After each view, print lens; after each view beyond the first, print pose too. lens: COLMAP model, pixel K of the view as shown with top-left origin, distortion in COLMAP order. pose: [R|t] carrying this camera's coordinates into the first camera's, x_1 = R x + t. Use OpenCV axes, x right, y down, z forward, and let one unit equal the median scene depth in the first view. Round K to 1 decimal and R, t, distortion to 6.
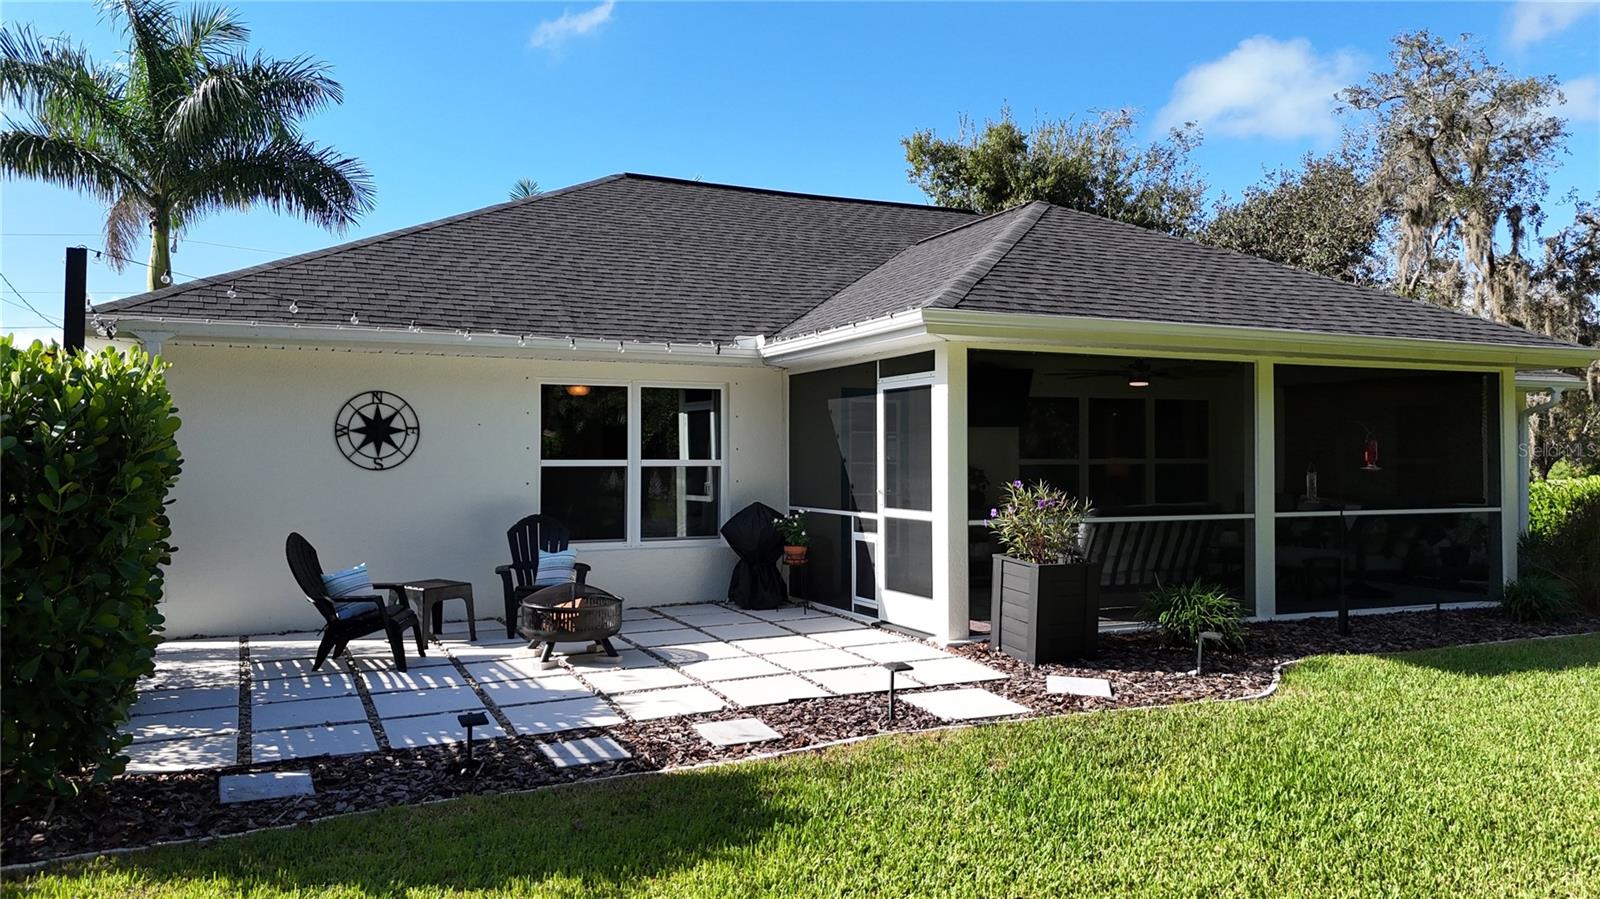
lens RADIAL K [[1175.1, 0, 799.4], [0, 1175.1, 446.1], [0, 0, 1]] dist [0.071131, -0.066856]
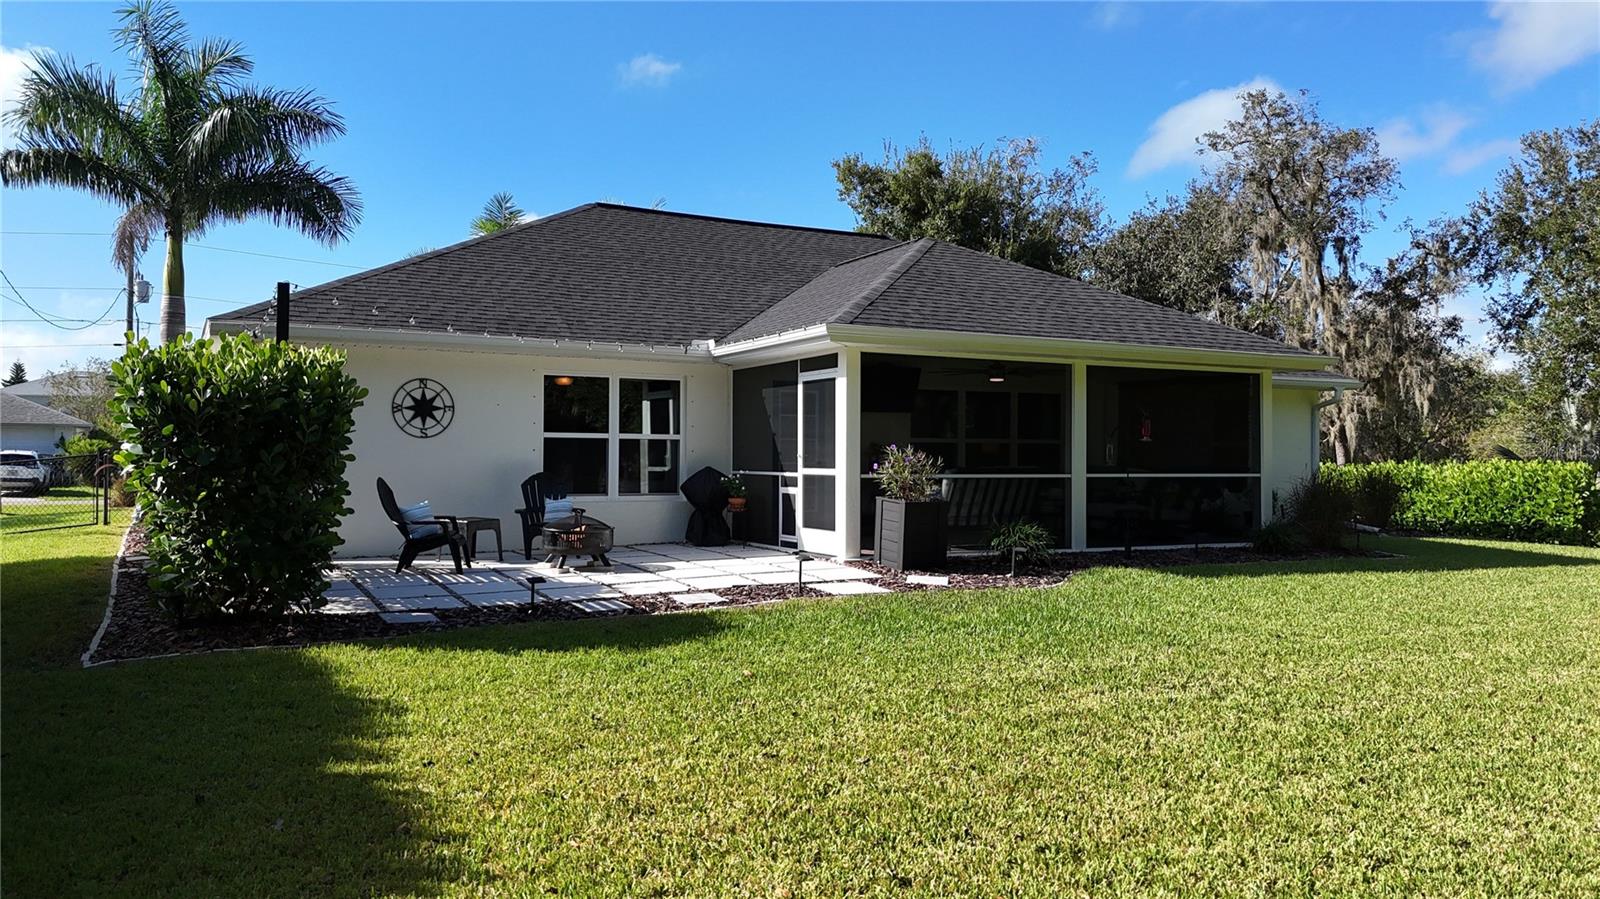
lens RADIAL K [[1175.1, 0, 798.3], [0, 1175.1, 448.4], [0, 0, 1]] dist [0.071131, -0.066856]
pose [[0.998702, 0.006387, 0.050541, -0.001358], [-0.006484, 0.999977, 0.001767, 0.025700], [-0.050529, -0.002093, 0.998720, -0.334821]]
